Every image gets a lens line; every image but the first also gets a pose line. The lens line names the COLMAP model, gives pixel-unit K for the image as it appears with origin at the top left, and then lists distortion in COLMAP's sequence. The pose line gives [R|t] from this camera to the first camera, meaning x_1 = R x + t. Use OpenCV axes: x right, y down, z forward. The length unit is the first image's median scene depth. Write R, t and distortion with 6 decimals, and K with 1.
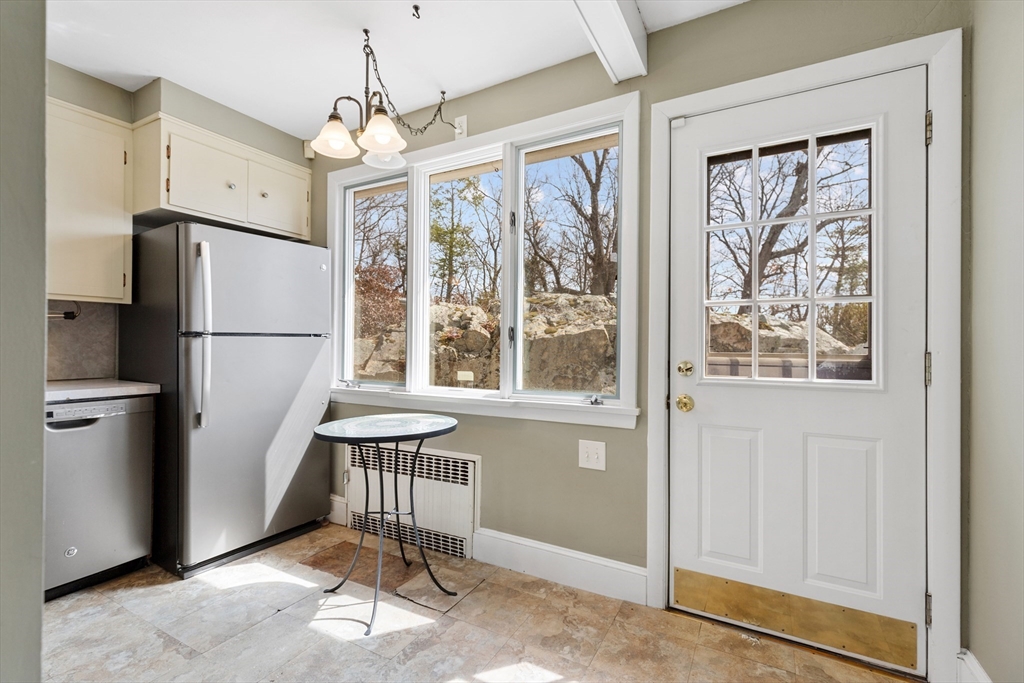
lens RADIAL K [[465.2, 0, 518.7], [0, 465.2, 340.6], [0, 0, 1]] dist [0.008024, -0.001781]
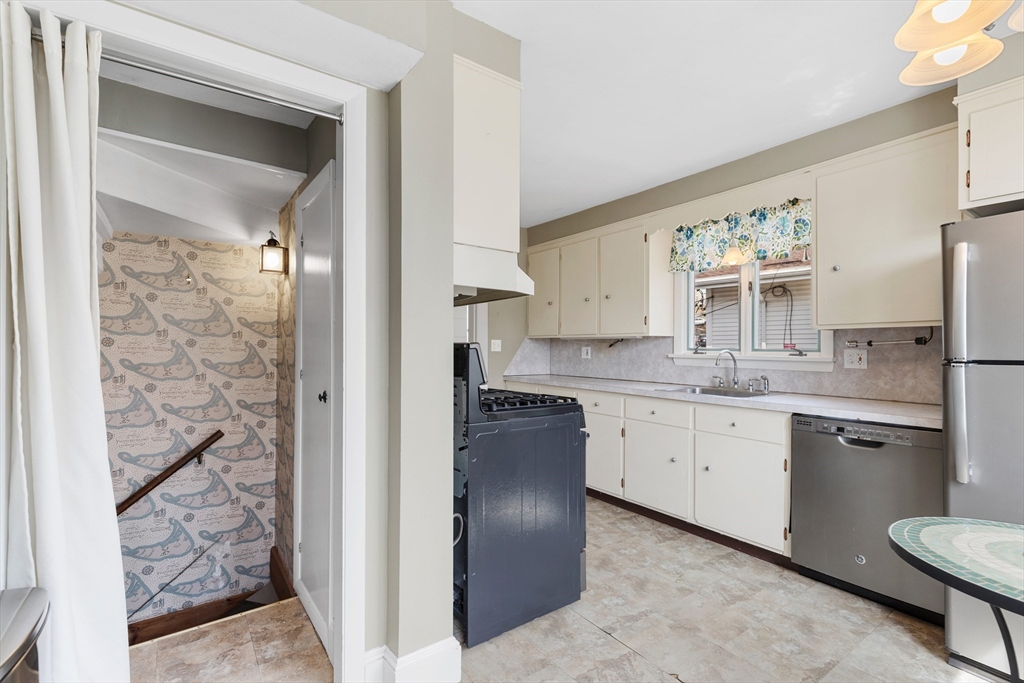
lens RADIAL K [[465.2, 0, 501.7], [0, 465.2, 348.3], [0, 0, 1]] dist [0.008024, -0.001781]
pose [[-0.433436, -0.008234, -0.901147, 0.374945], [-0.007657, 0.999956, -0.005453, -0.030168], [0.901152, 0.004537, -0.433480, 0.666760]]
